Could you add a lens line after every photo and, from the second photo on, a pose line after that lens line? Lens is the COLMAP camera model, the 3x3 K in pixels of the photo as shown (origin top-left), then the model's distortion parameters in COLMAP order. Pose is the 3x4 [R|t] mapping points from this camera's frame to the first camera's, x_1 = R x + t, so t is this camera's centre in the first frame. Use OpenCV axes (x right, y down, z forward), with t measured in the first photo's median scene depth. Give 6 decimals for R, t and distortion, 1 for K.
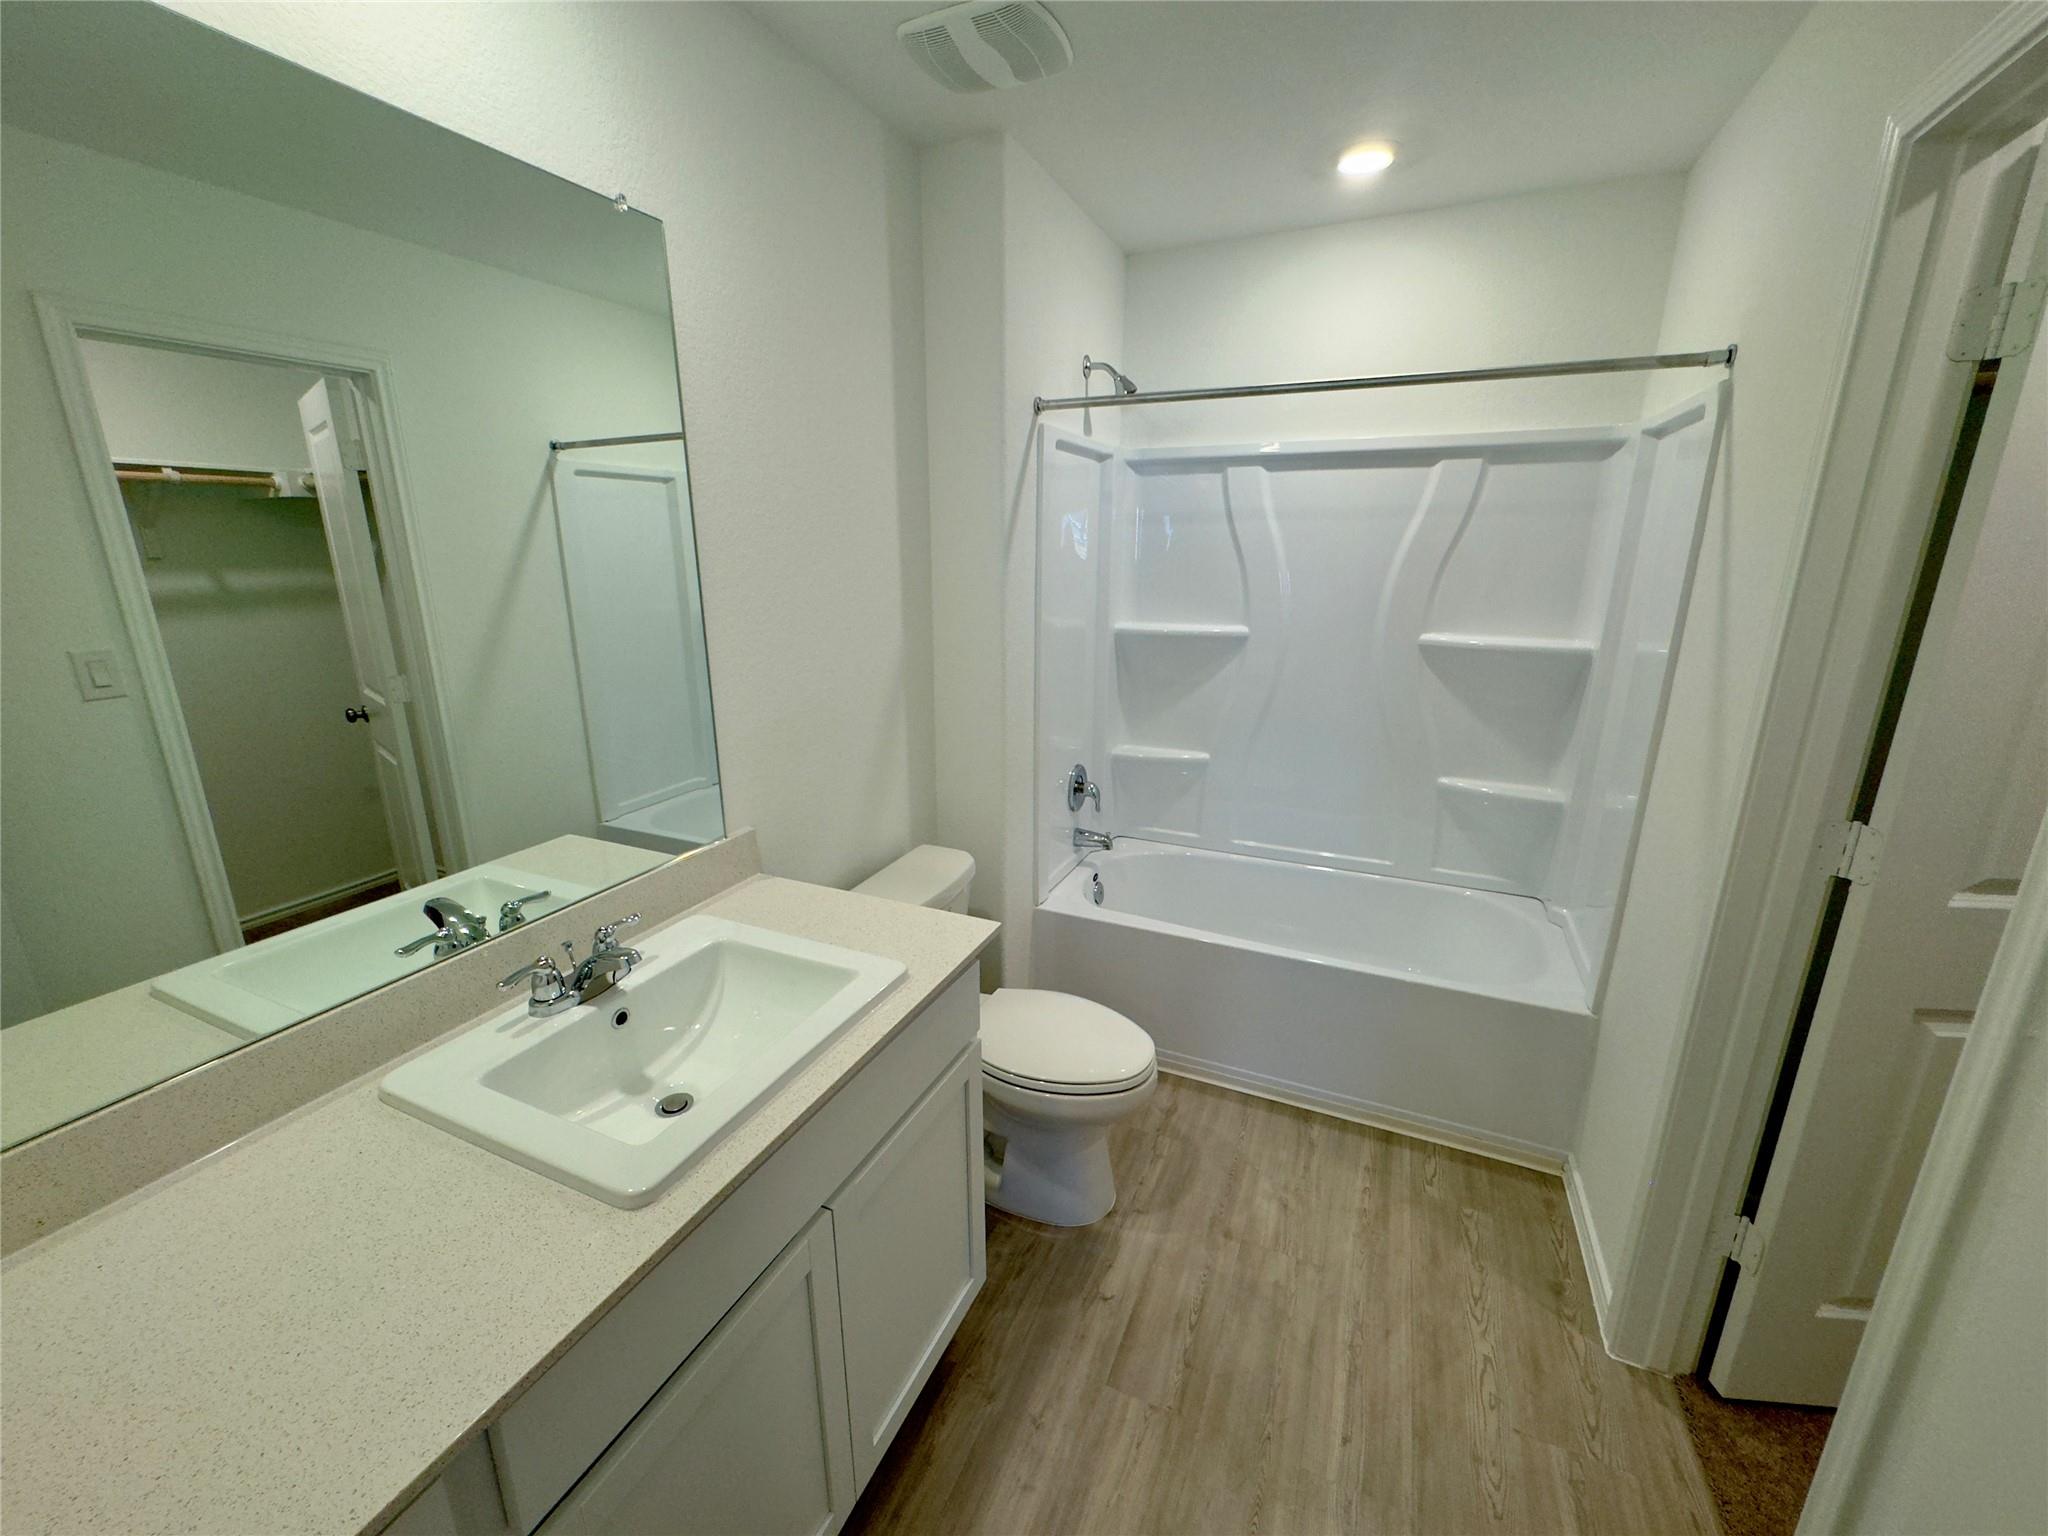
lens RADIAL K [[822.1, 0, 1020.5], [0, 822.1, 769.9], [0, 0, 1]] dist [-0.001249, 0.001436]
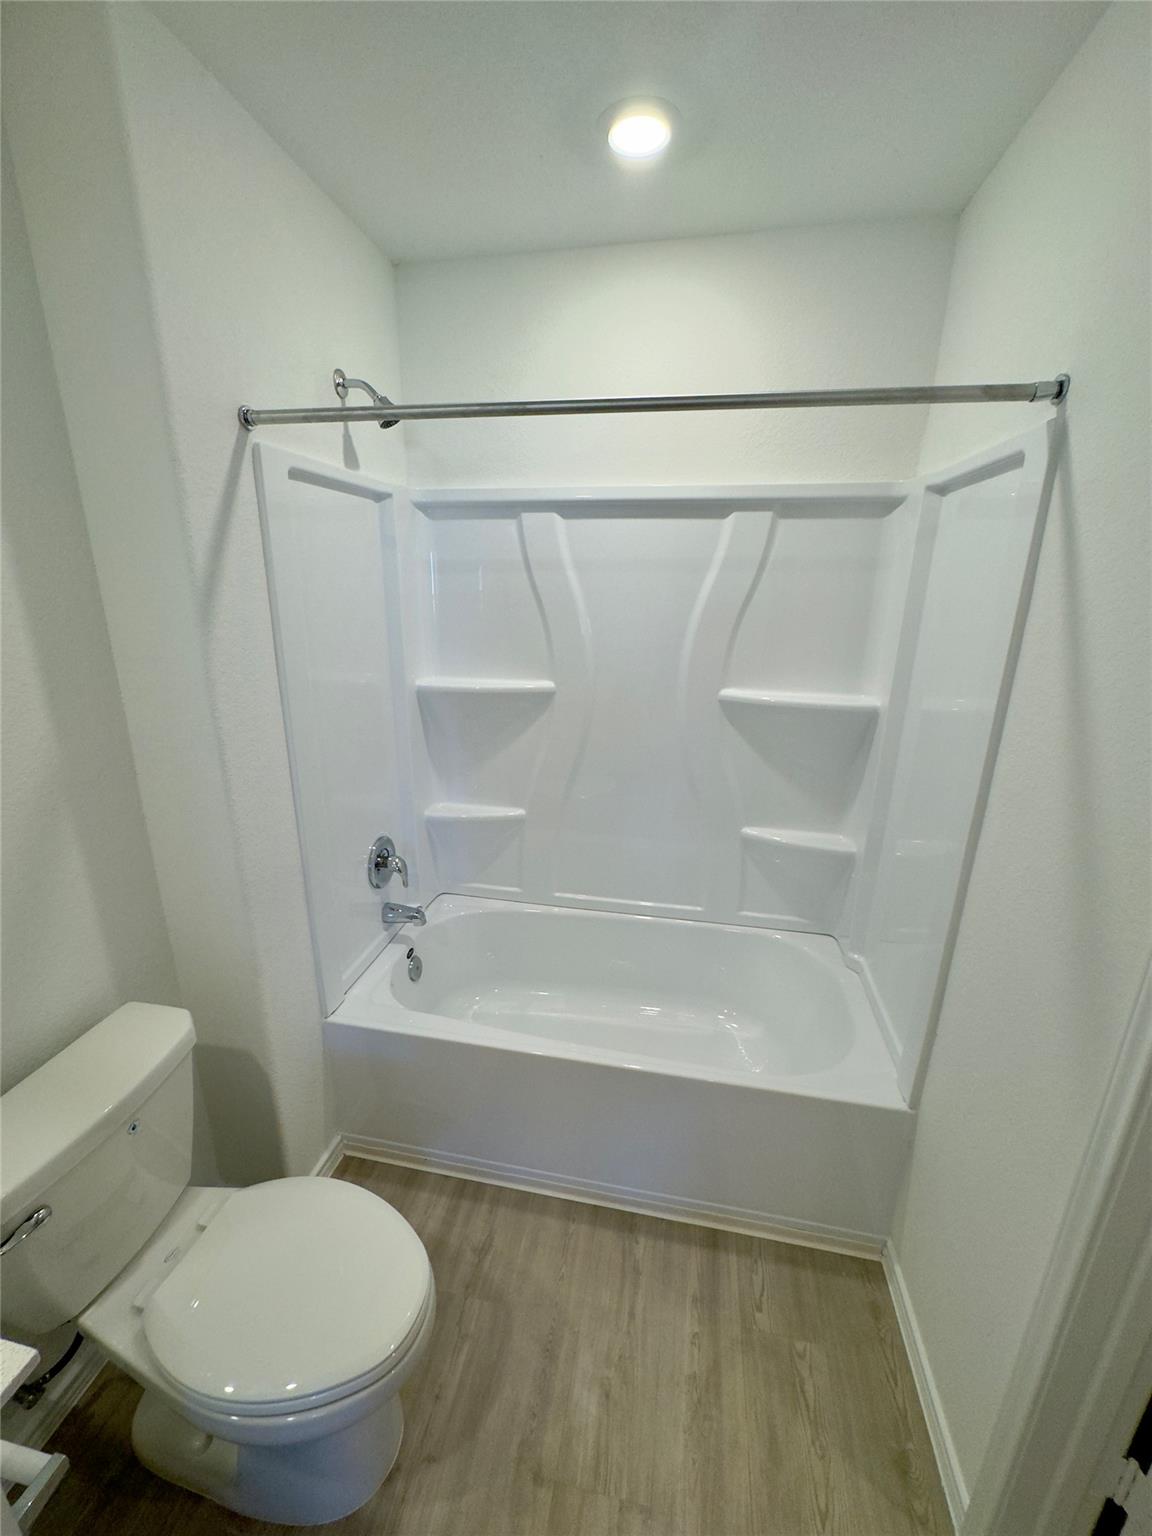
lens RADIAL K [[616.6, 0, 575.0], [0, 616.6, 767.7], [0, 0, 1]] dist [-0.001249, 0.001436]
pose [[0.972095, -0.058227, 0.227248, 0.167297], [0.051147, 0.998008, 0.036926, -0.127196], [-0.228946, -0.024273, 0.973137, 0.370549]]
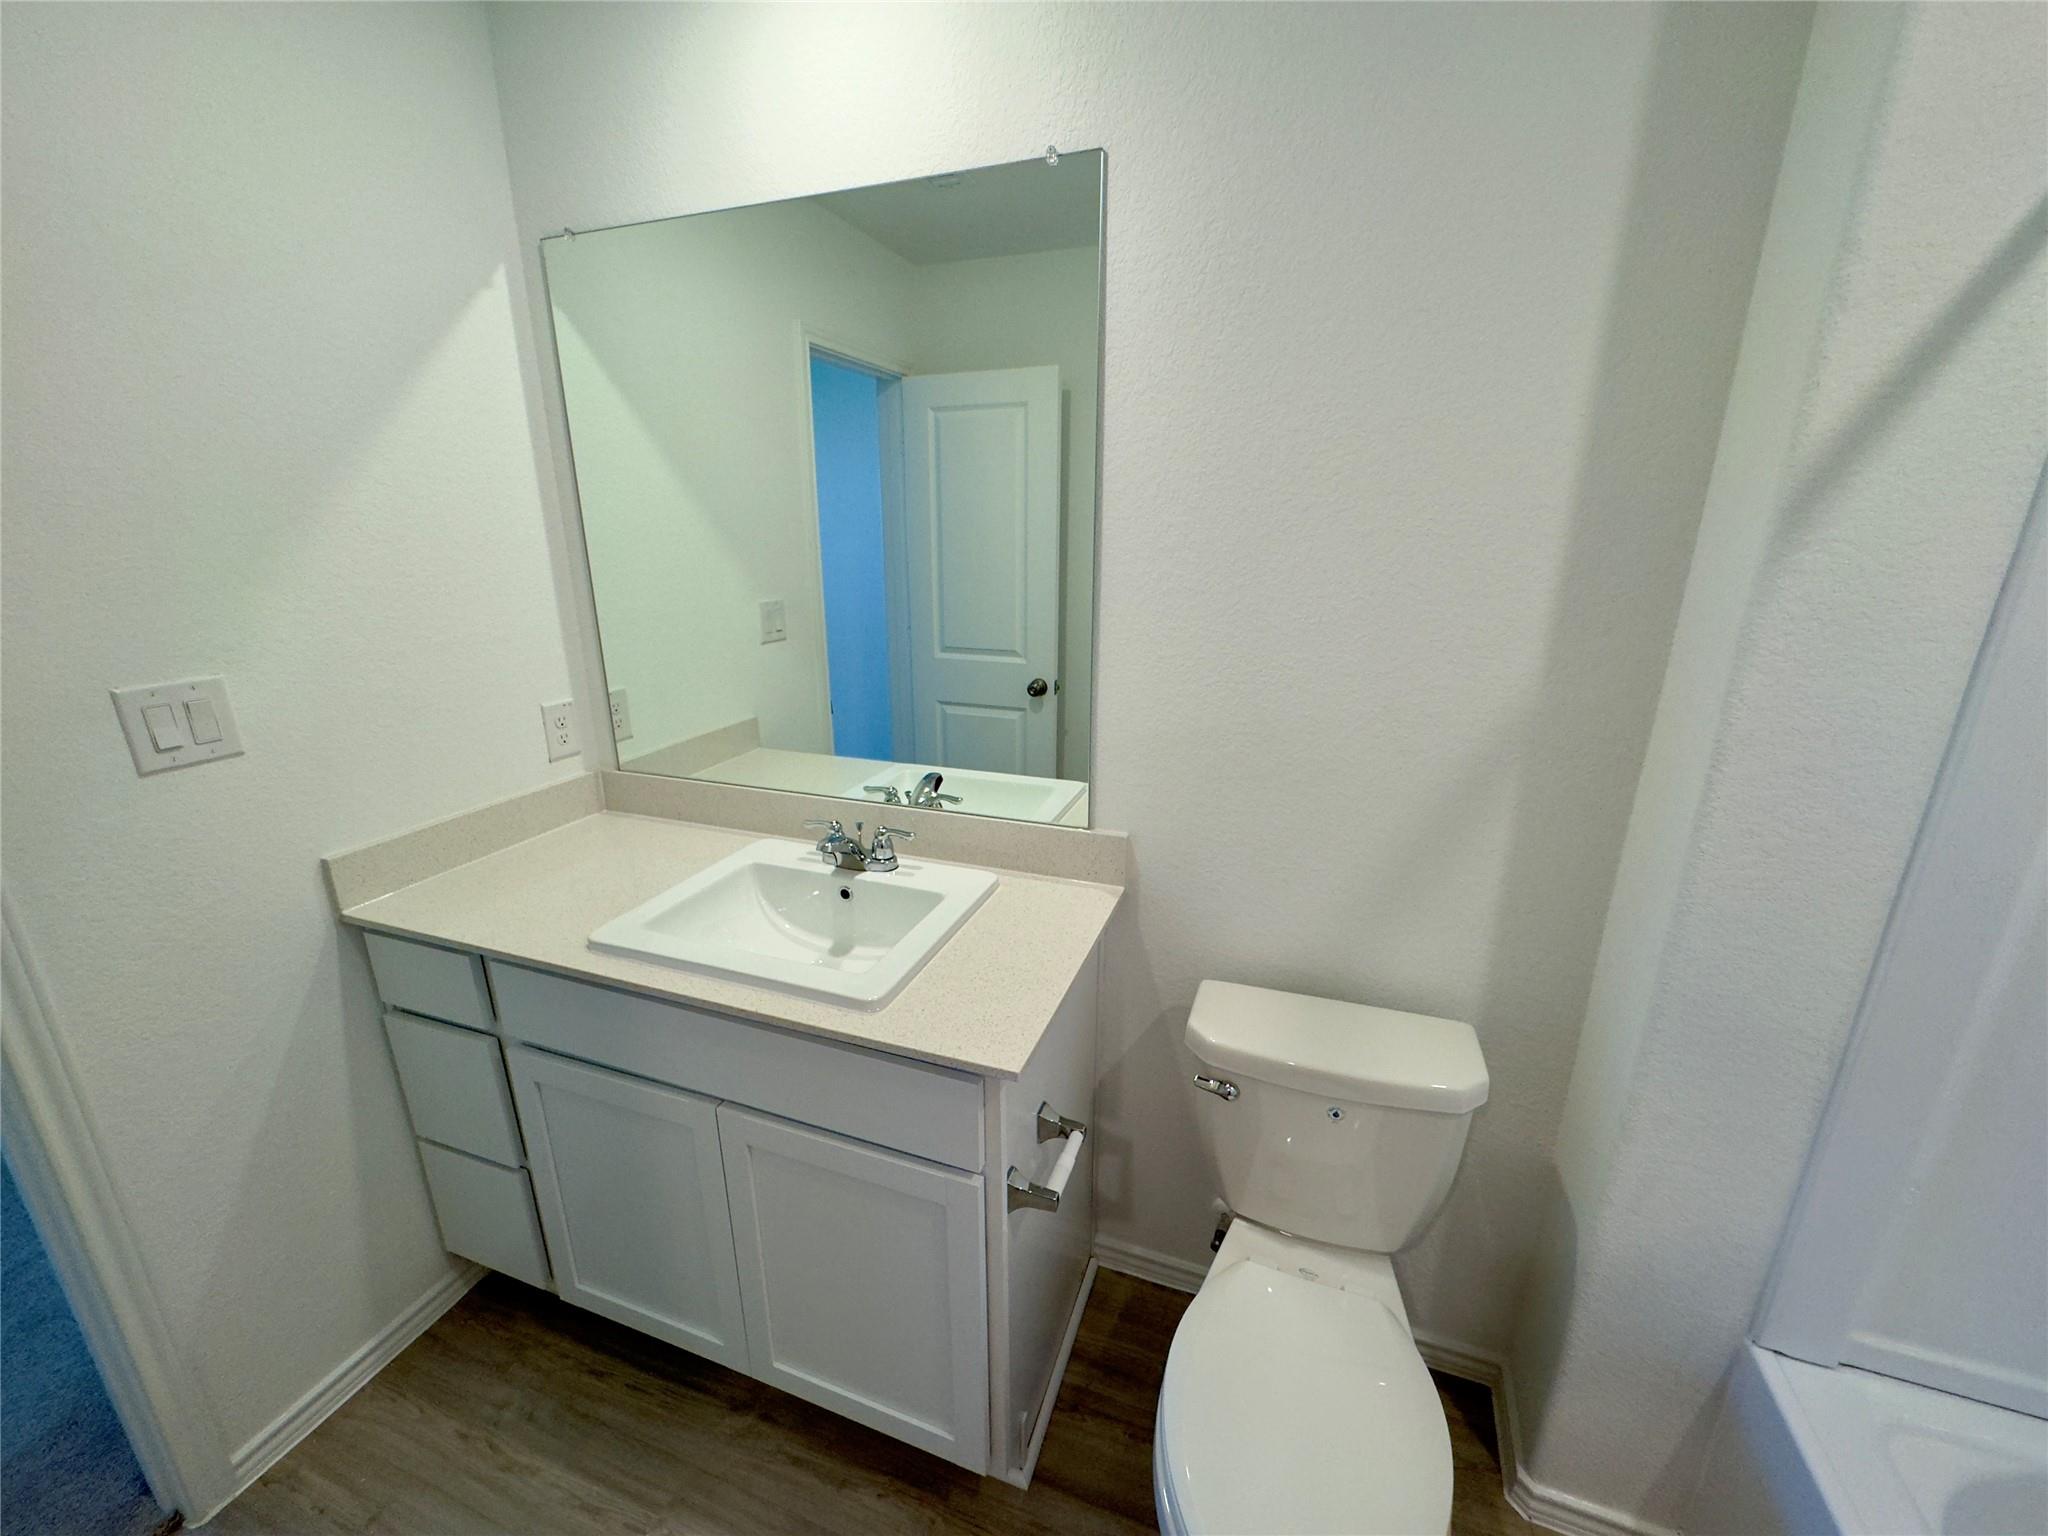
lens RADIAL K [[822.1, 0, 1021.9], [0, 822.1, 763.9], [0, 0, 1]] dist [-0.001249, 0.001436]
pose [[0.061013, 0.290859, -0.954818, 0.370990], [-0.258624, 0.928538, 0.266327, -0.158407], [0.964049, 0.230689, 0.131876, 0.579366]]
